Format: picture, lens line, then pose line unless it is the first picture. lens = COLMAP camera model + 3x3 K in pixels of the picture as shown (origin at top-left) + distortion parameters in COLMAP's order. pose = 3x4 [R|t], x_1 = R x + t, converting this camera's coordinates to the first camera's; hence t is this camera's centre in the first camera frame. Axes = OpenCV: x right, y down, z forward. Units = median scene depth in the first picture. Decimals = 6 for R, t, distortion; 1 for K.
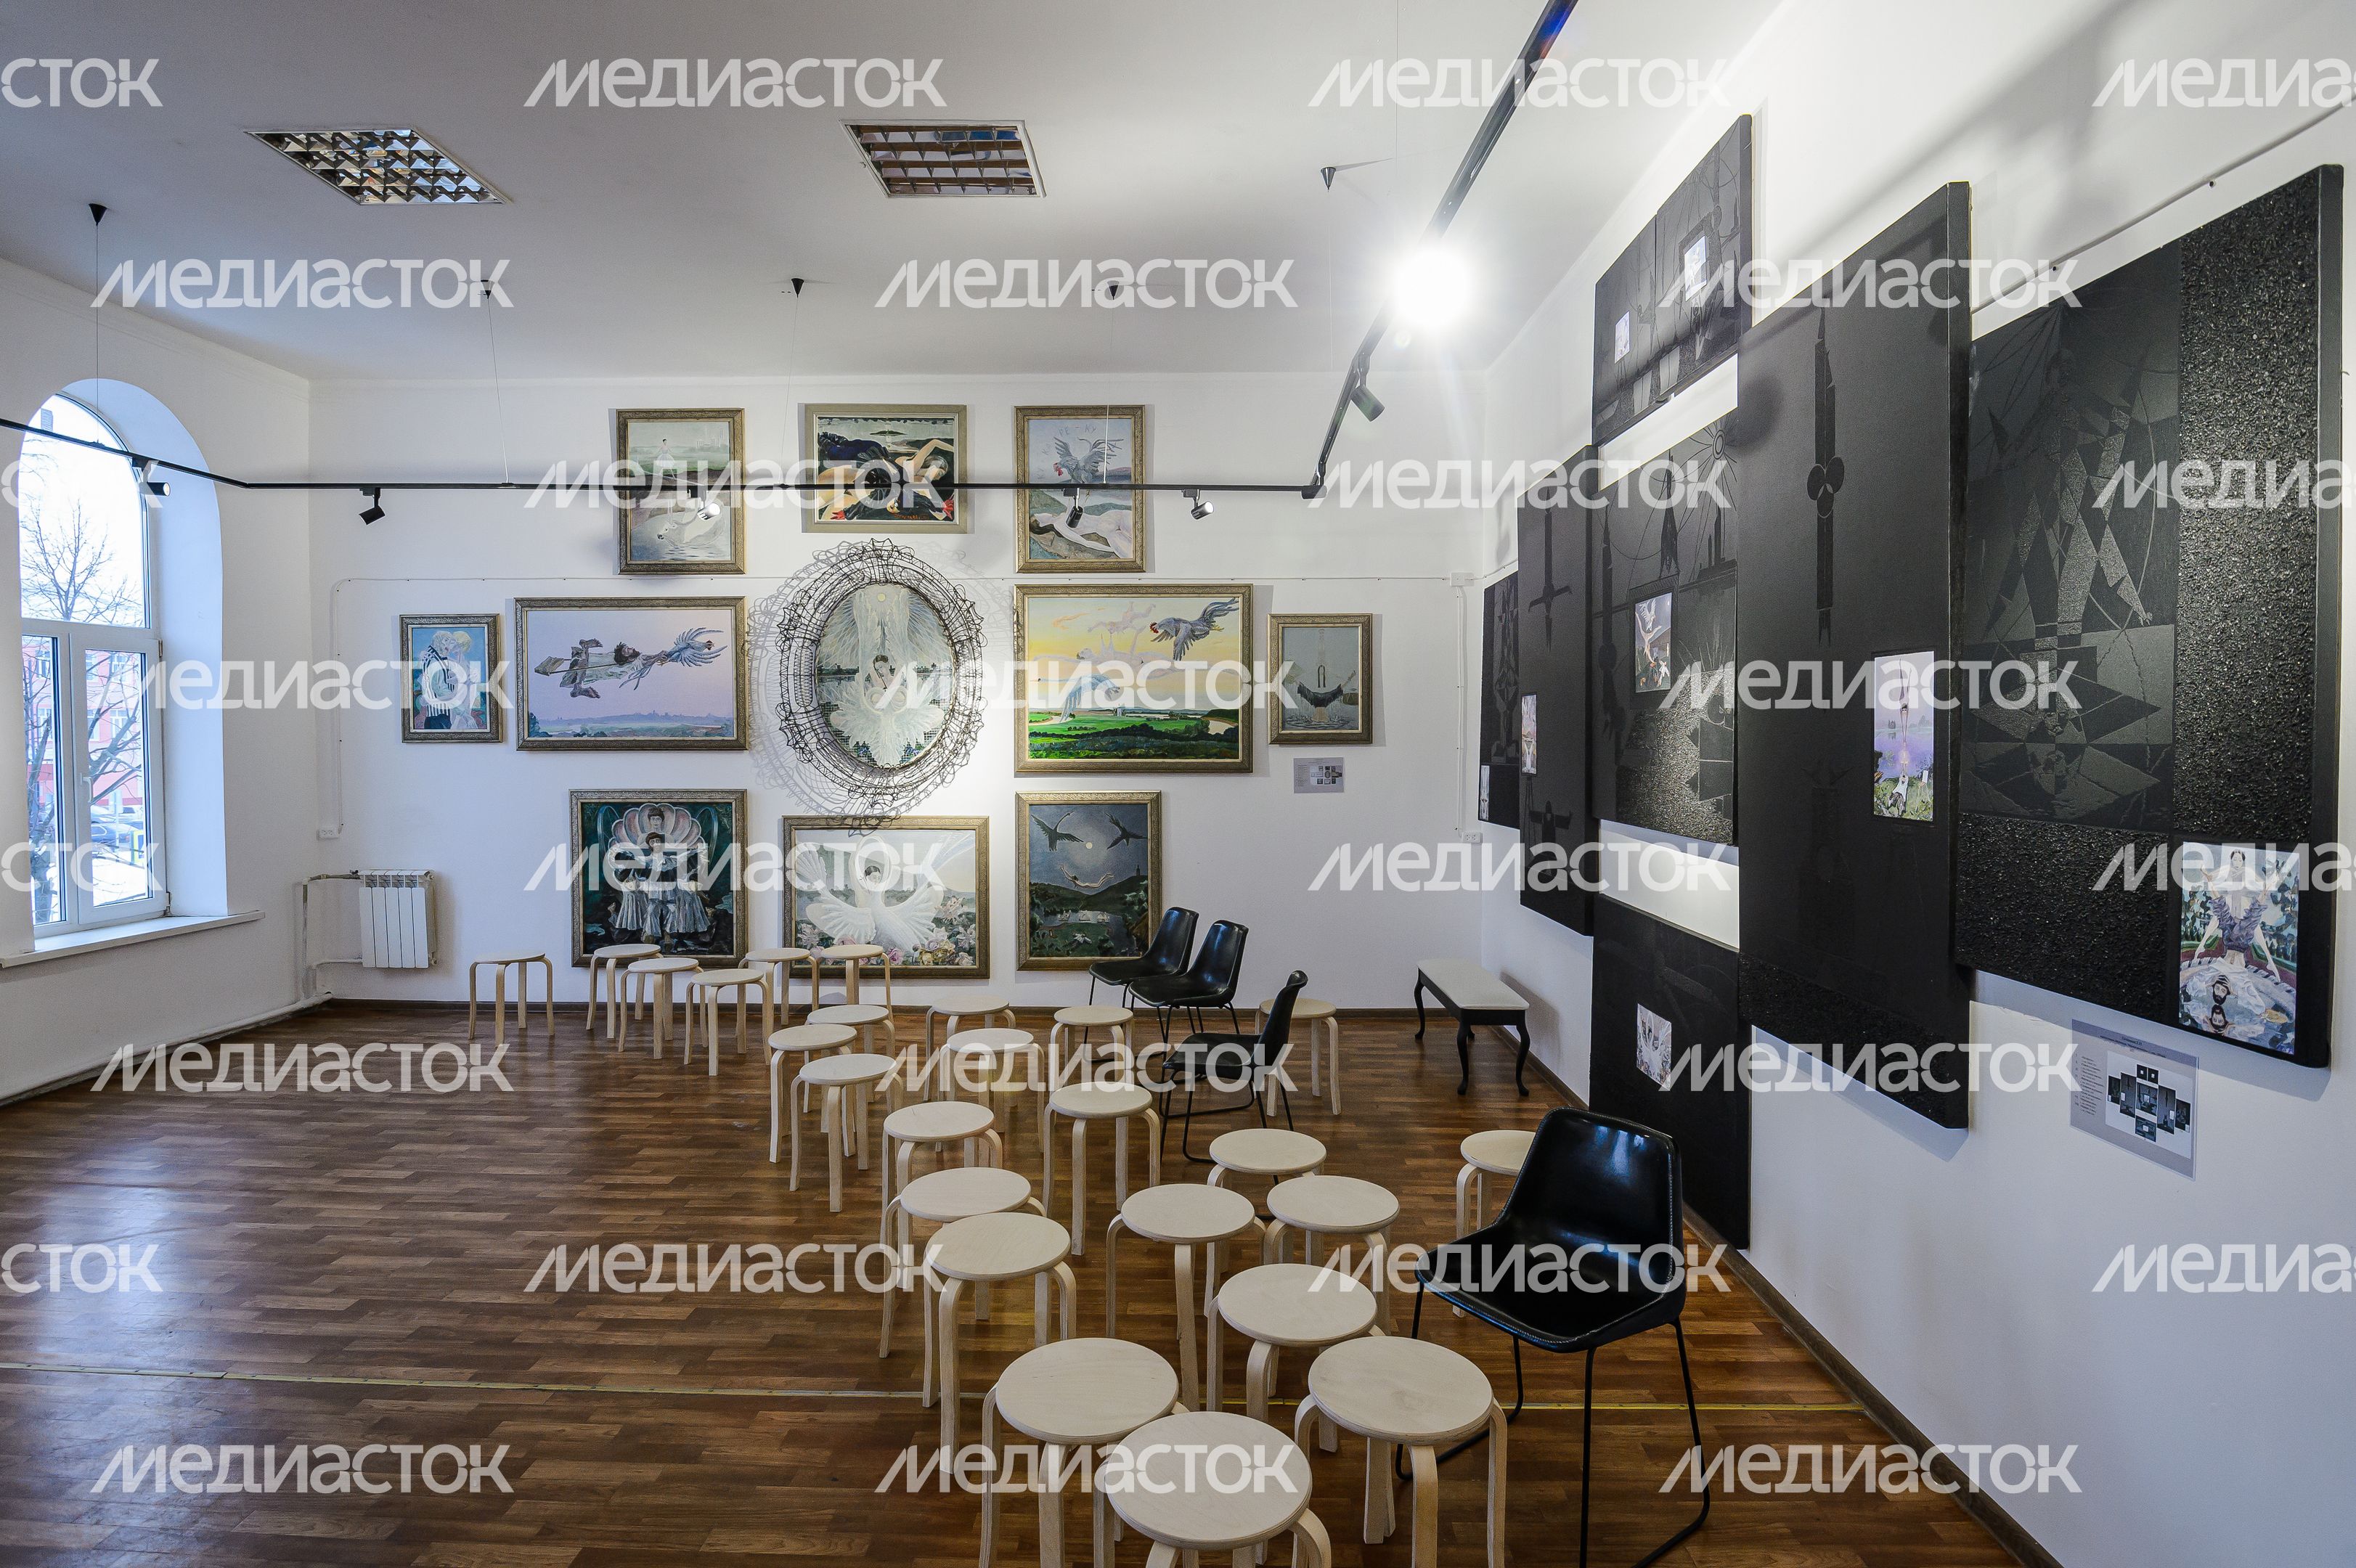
lens RADIAL K [[1239.4, 0, 1175.3], [0, 1239.4, 770.8], [0, 0, 1]] dist [-0.000384, -0.000208]
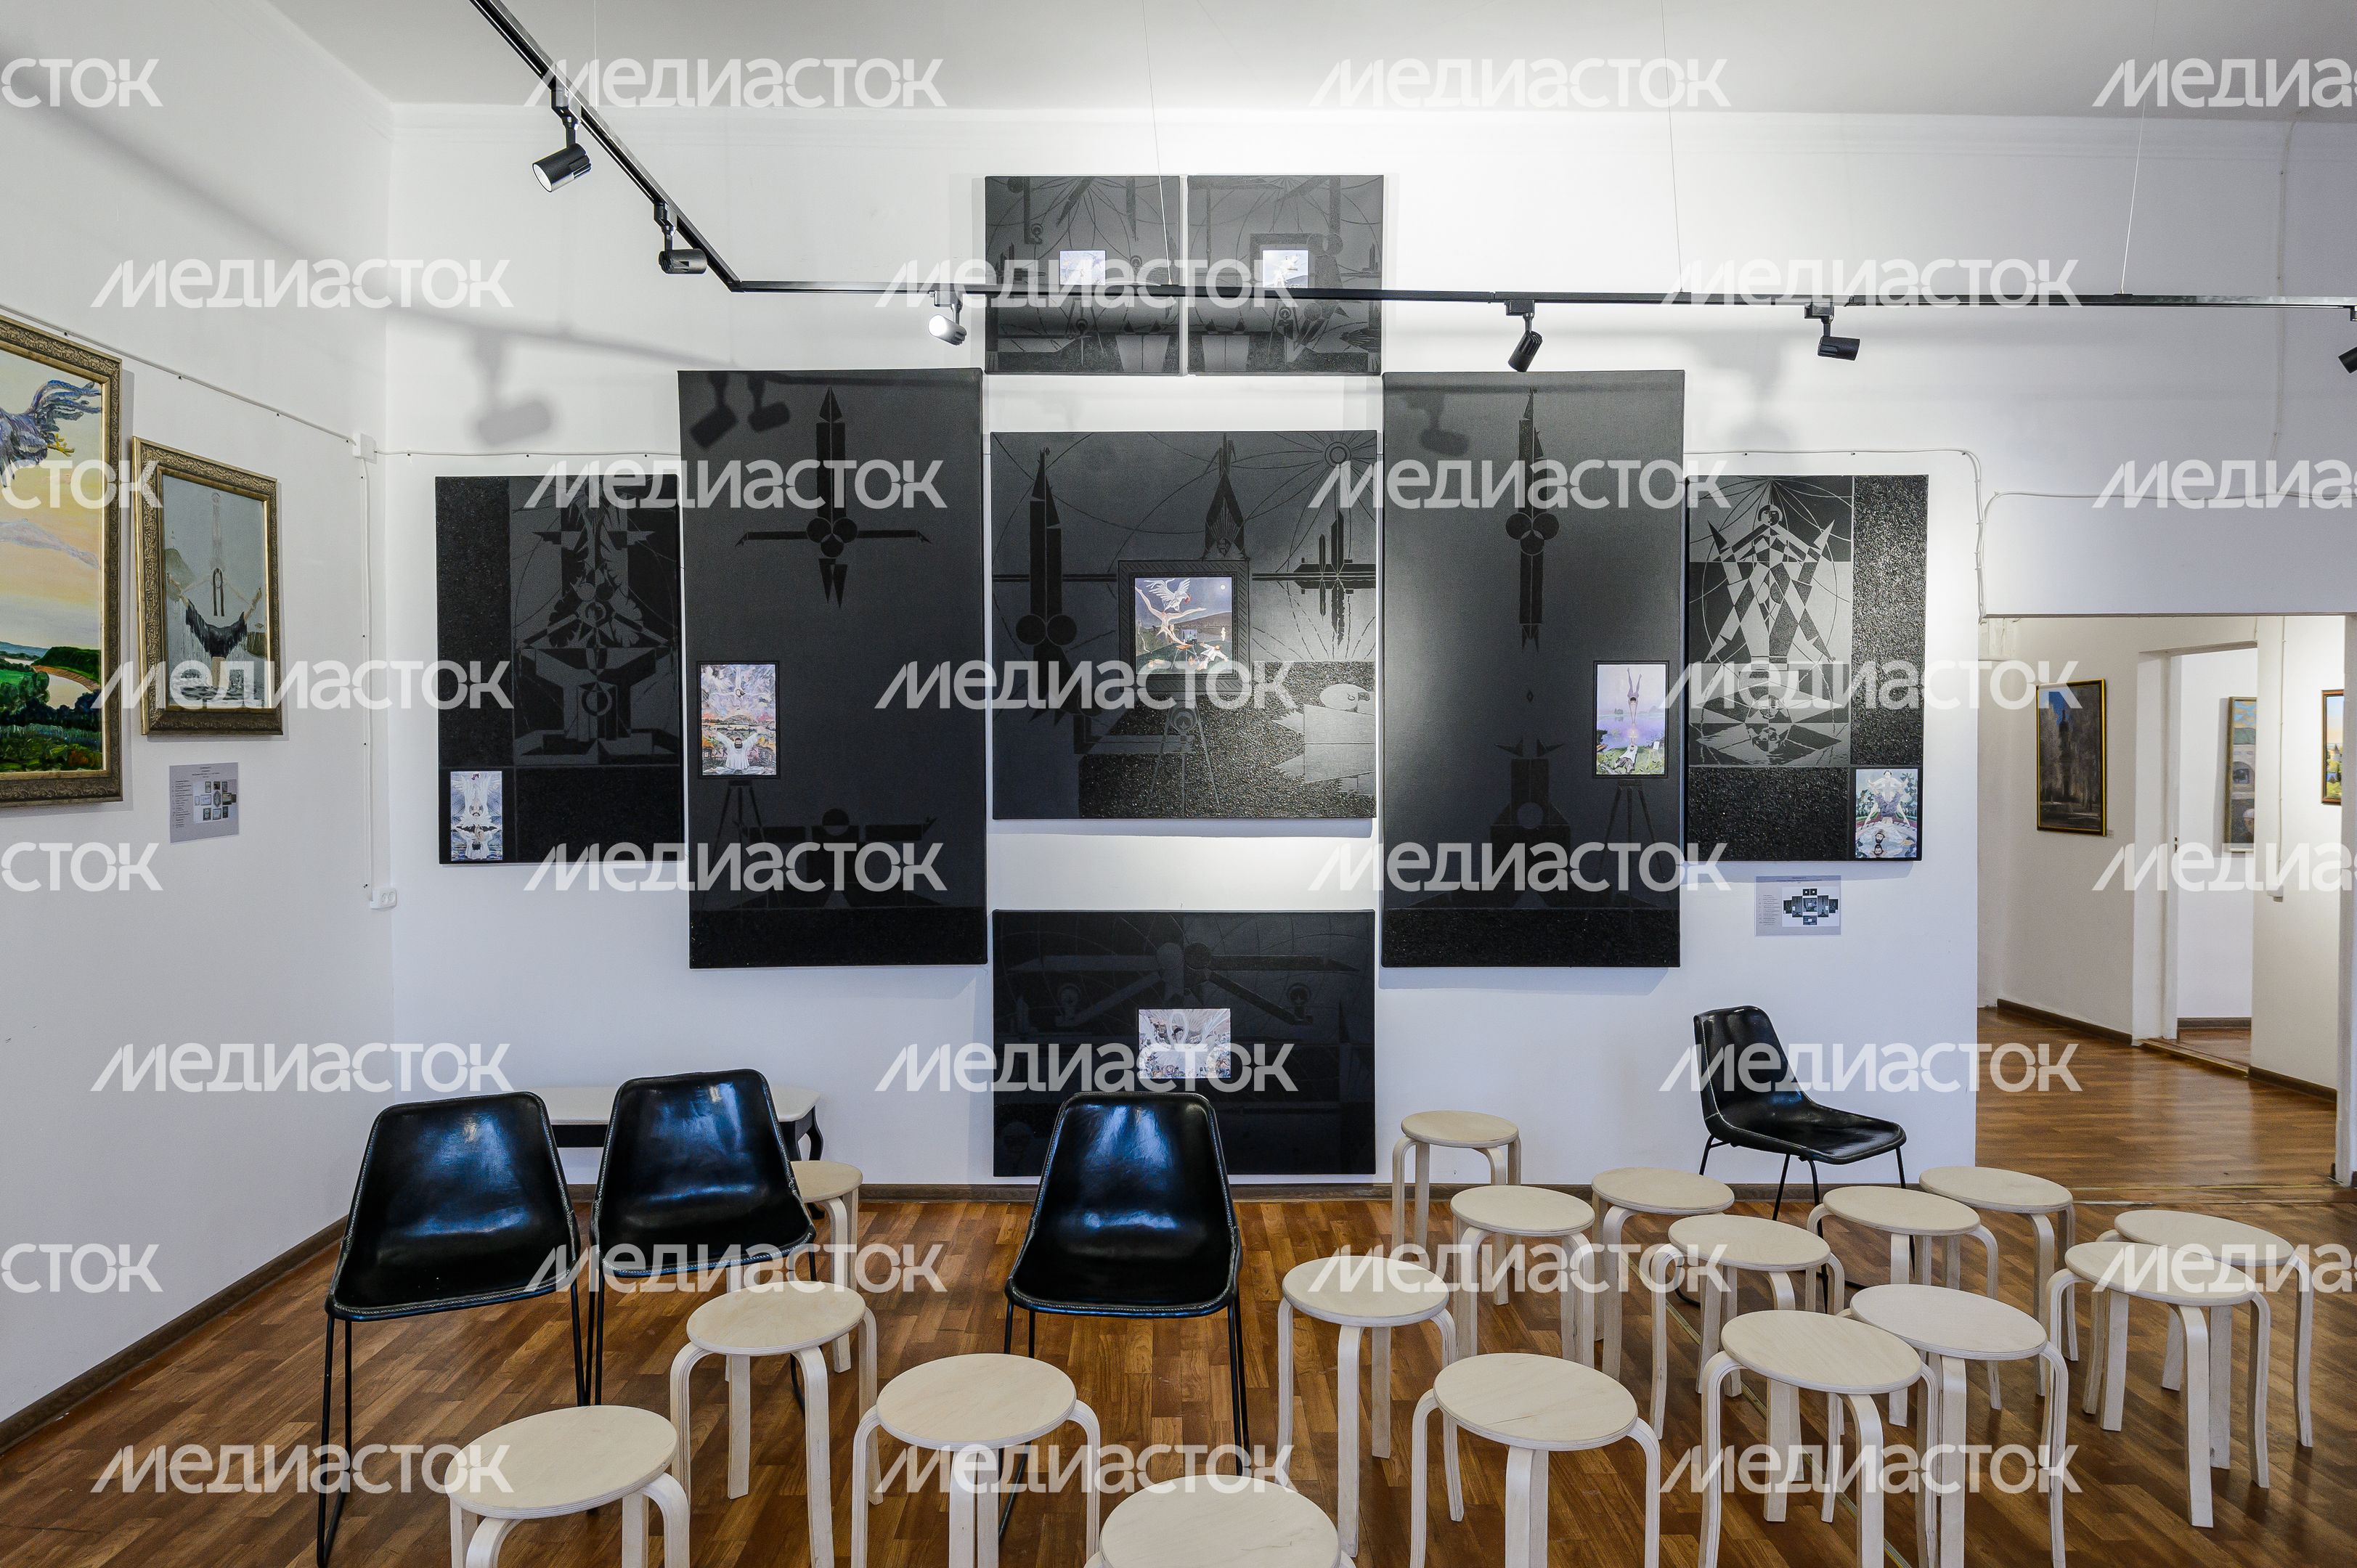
lens RADIAL K [[1470.7, 0, 1178.0], [0, 1470.7, 782.2], [0, 0, 1]] dist [0.029005, 0.000143]
pose [[-0.042444, -0.022683, 0.998841, -1.202744], [0.032534, 0.999181, 0.024074, -0.013253], [-0.998569, 0.033518, -0.041671, 1.677036]]
